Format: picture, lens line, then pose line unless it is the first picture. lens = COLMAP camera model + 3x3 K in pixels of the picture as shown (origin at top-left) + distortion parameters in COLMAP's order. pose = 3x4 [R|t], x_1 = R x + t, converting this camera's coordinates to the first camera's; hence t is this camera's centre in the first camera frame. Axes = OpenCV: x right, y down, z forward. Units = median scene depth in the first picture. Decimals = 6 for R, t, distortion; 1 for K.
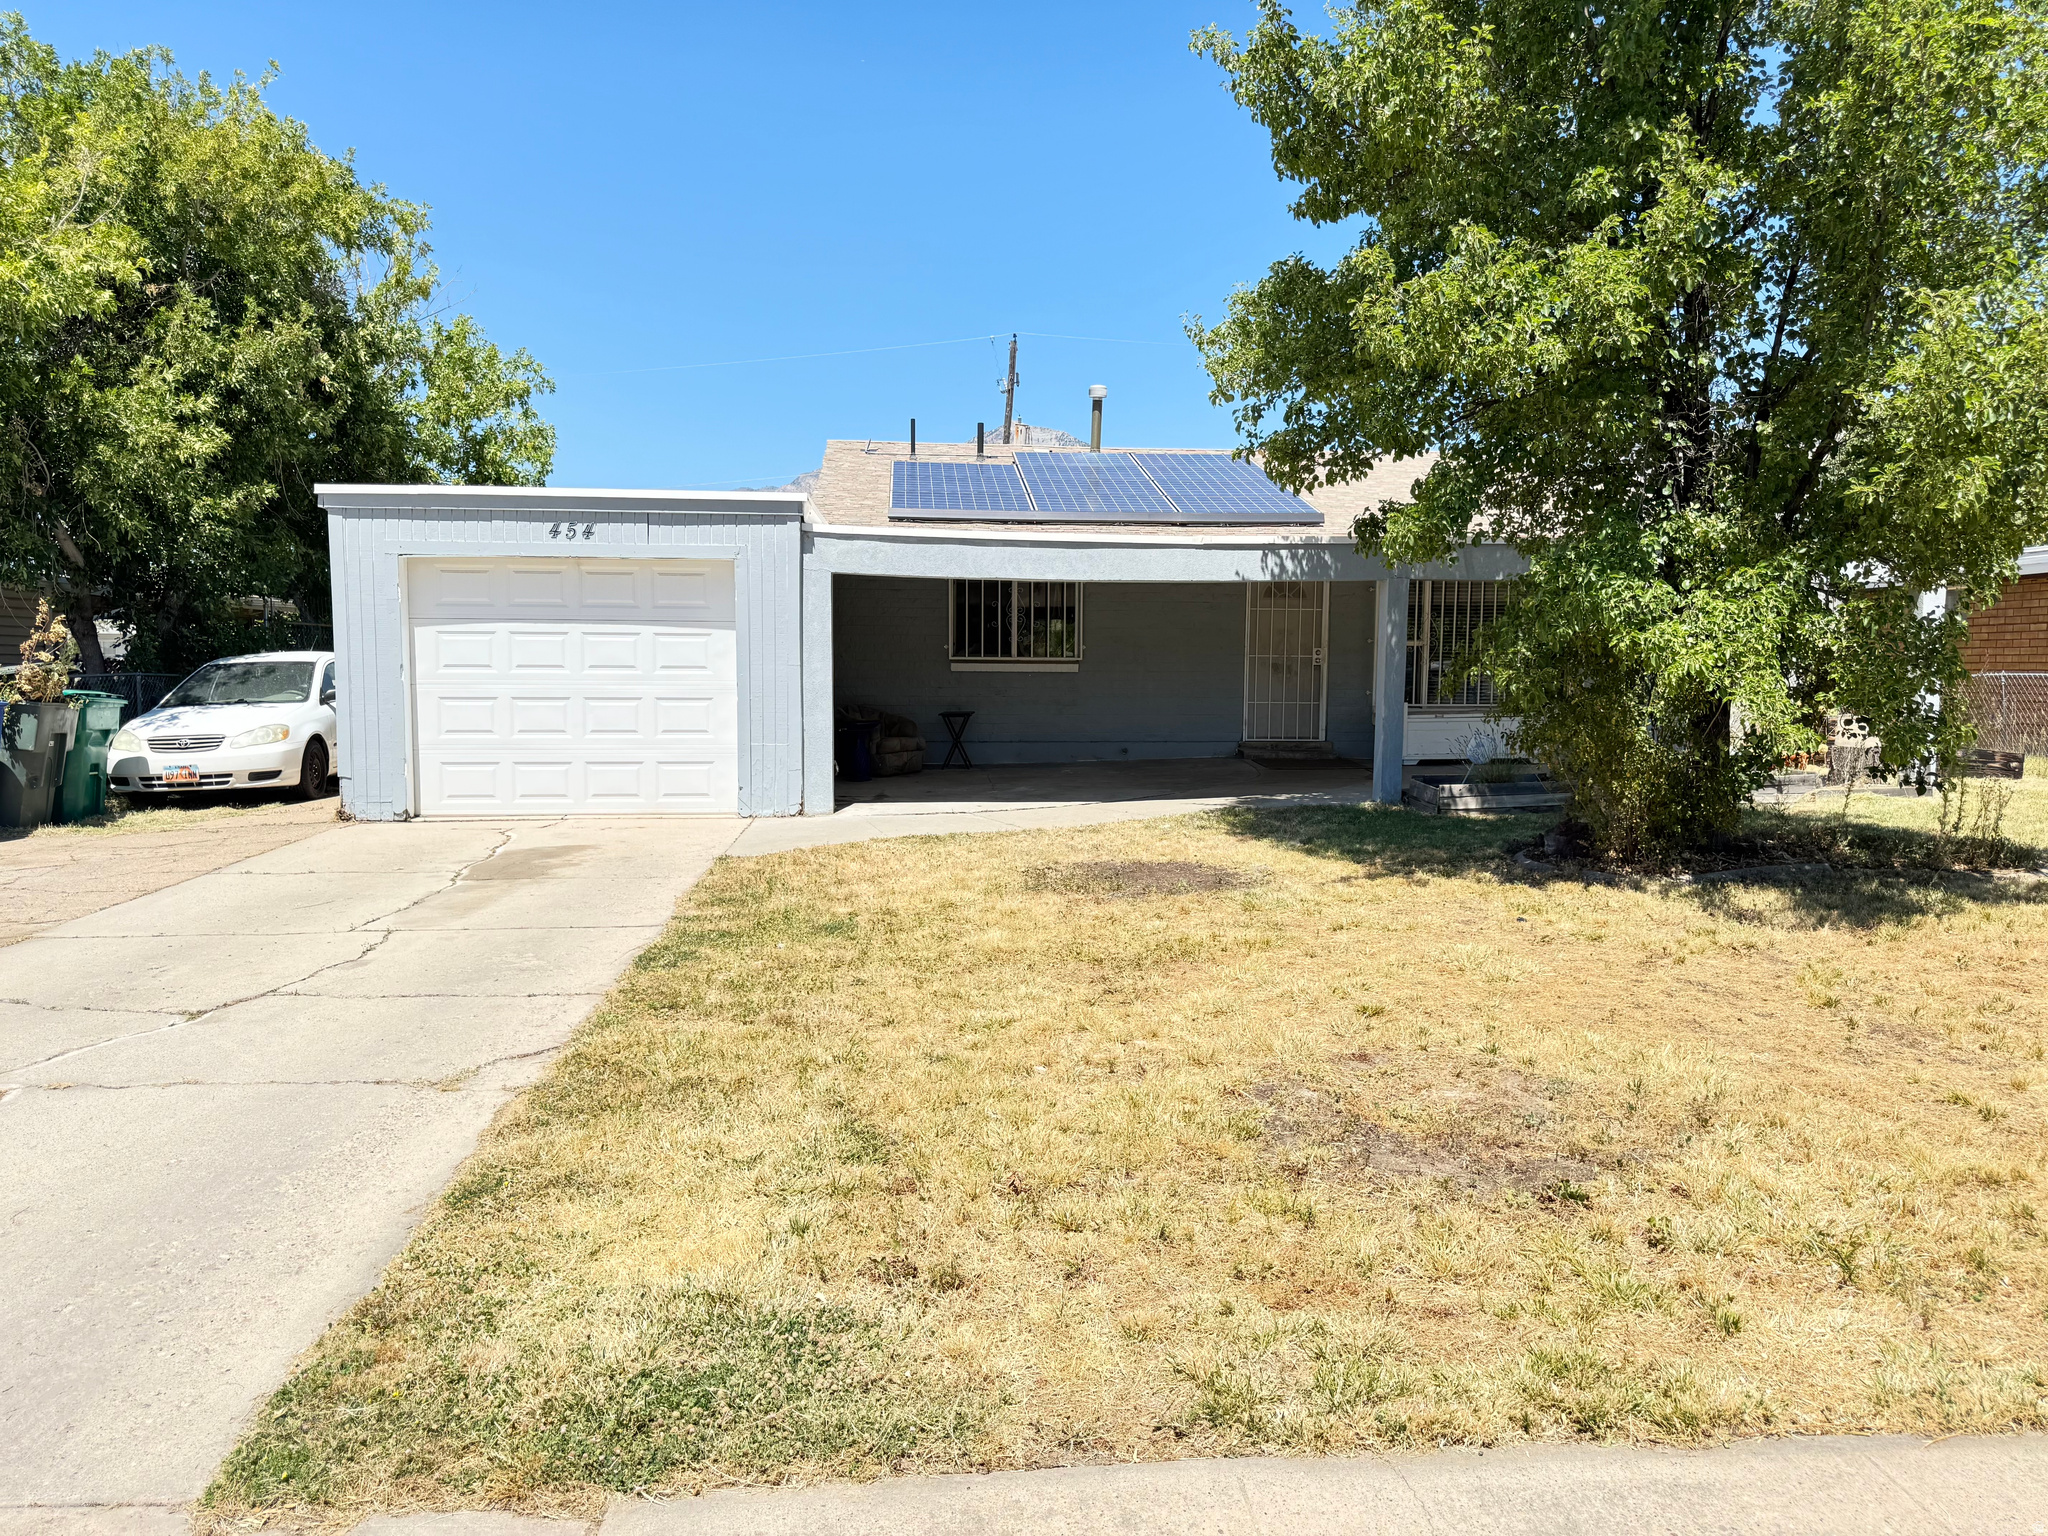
lens RADIAL K [[1439.5, 0, 1023.3], [0, 1439.5, 772.5], [0, 0, 1]] dist [0.030772, -0.014827]
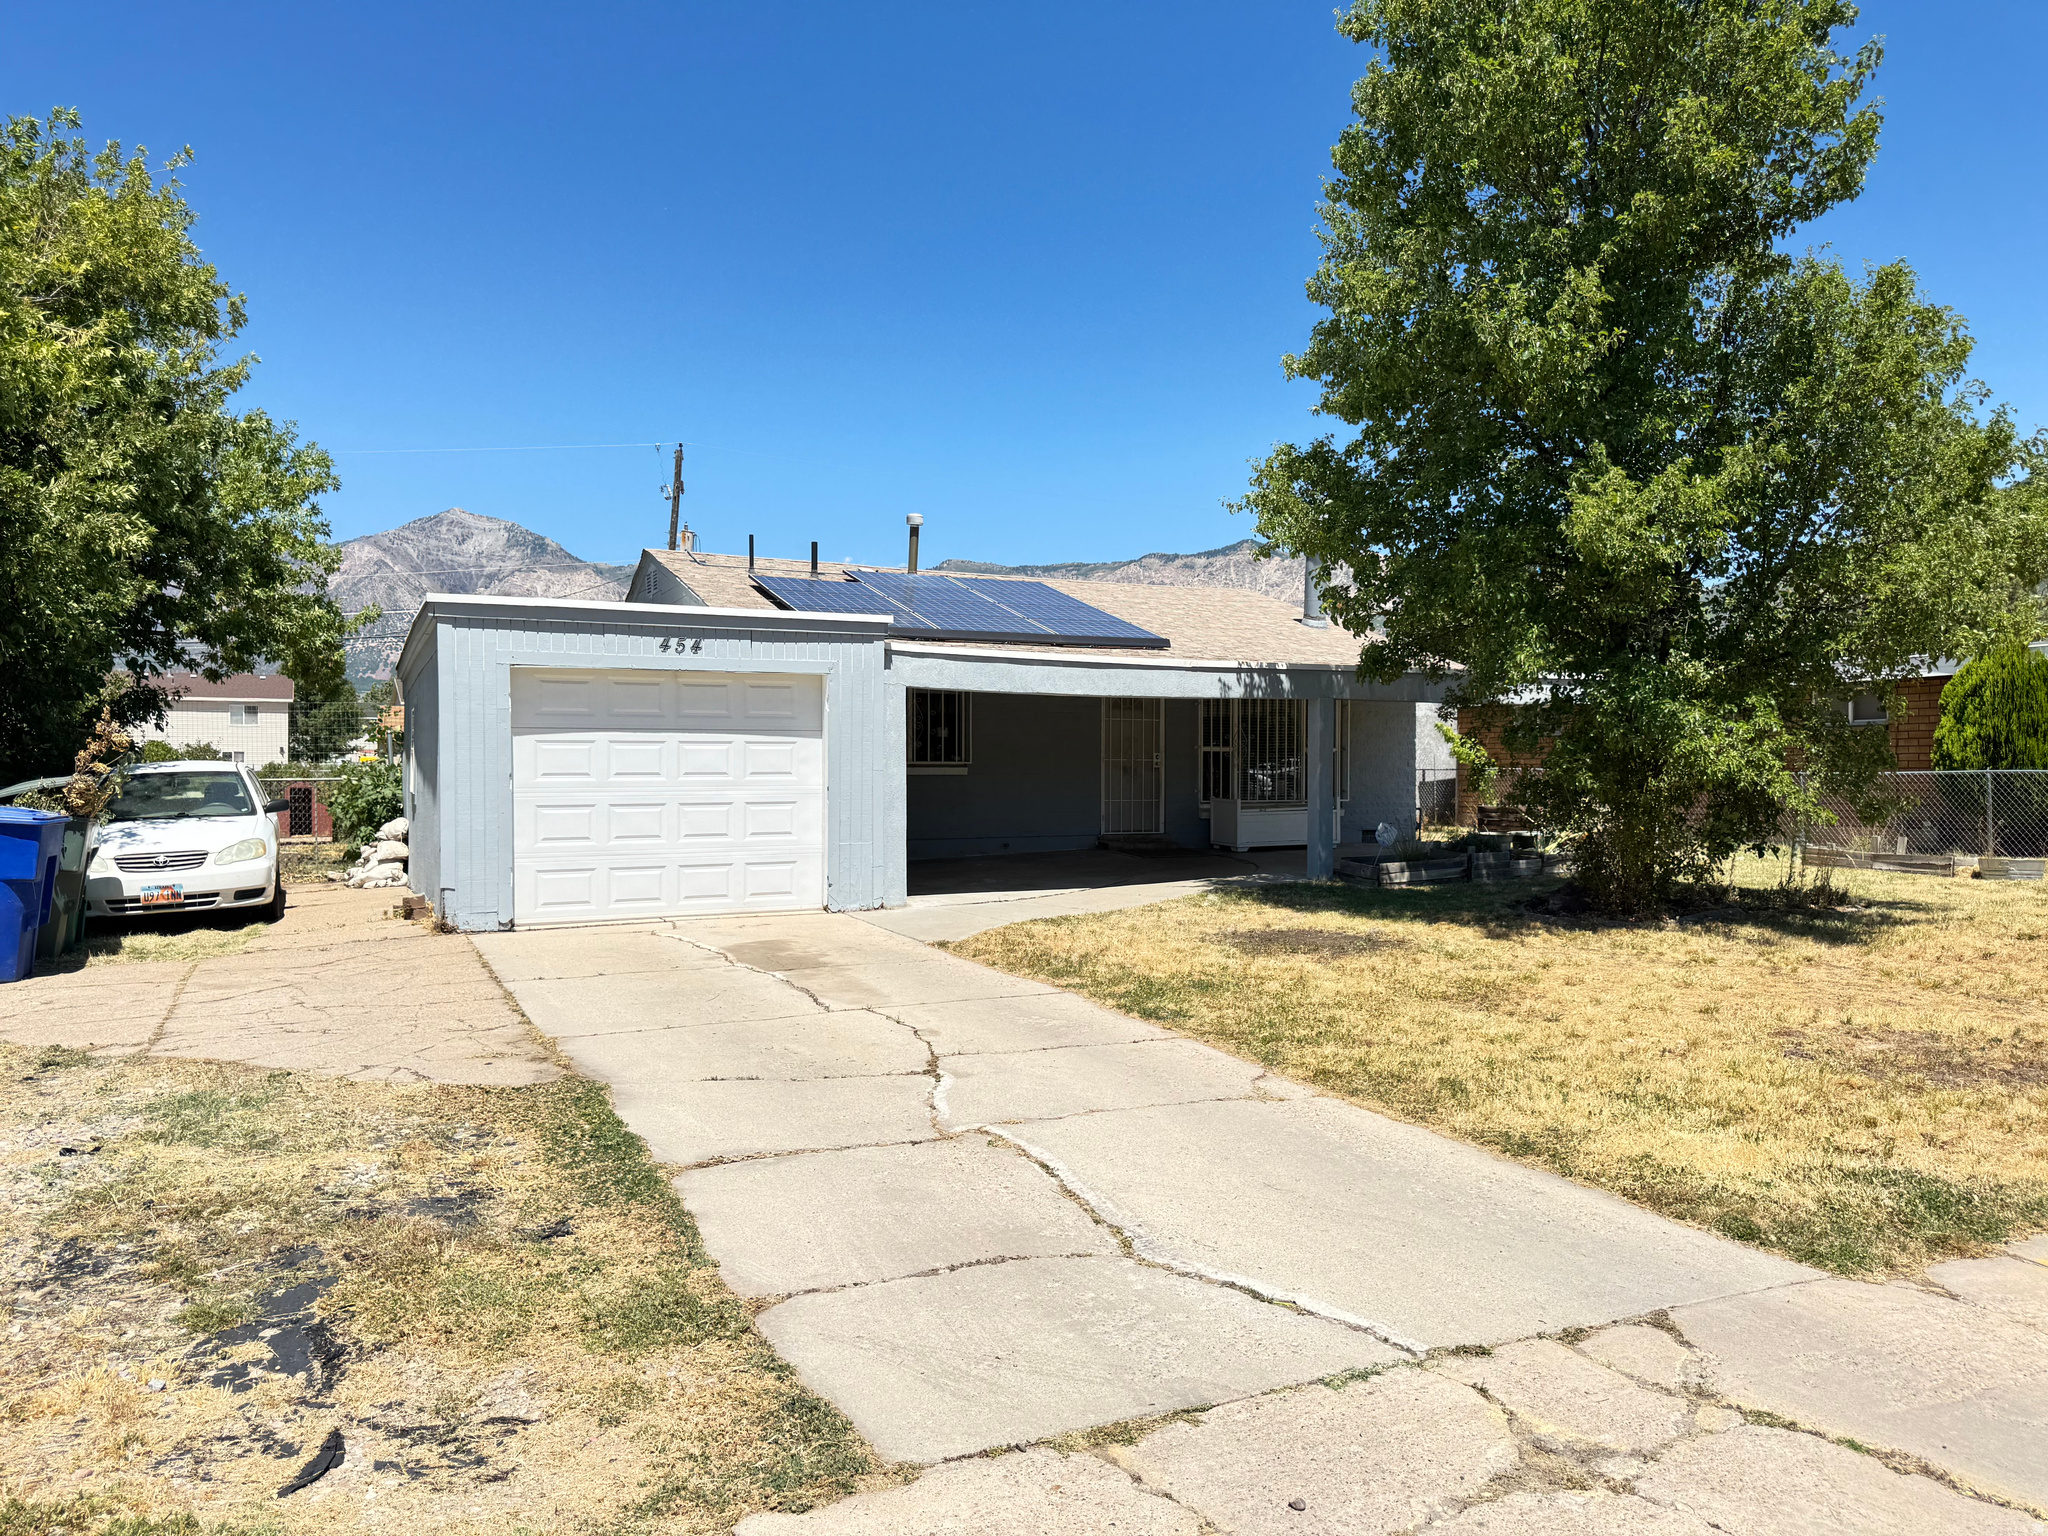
lens RADIAL K [[1439.5, 0, 1033.7], [0, 1439.5, 769.2], [0, 0, 1]] dist [0.030772, -0.014827]
pose [[0.939250, -0.007339, 0.343155, -0.422043], [0.032367, 0.997210, -0.067264, 0.001604], [-0.341704, 0.074285, 0.936867, -0.061538]]
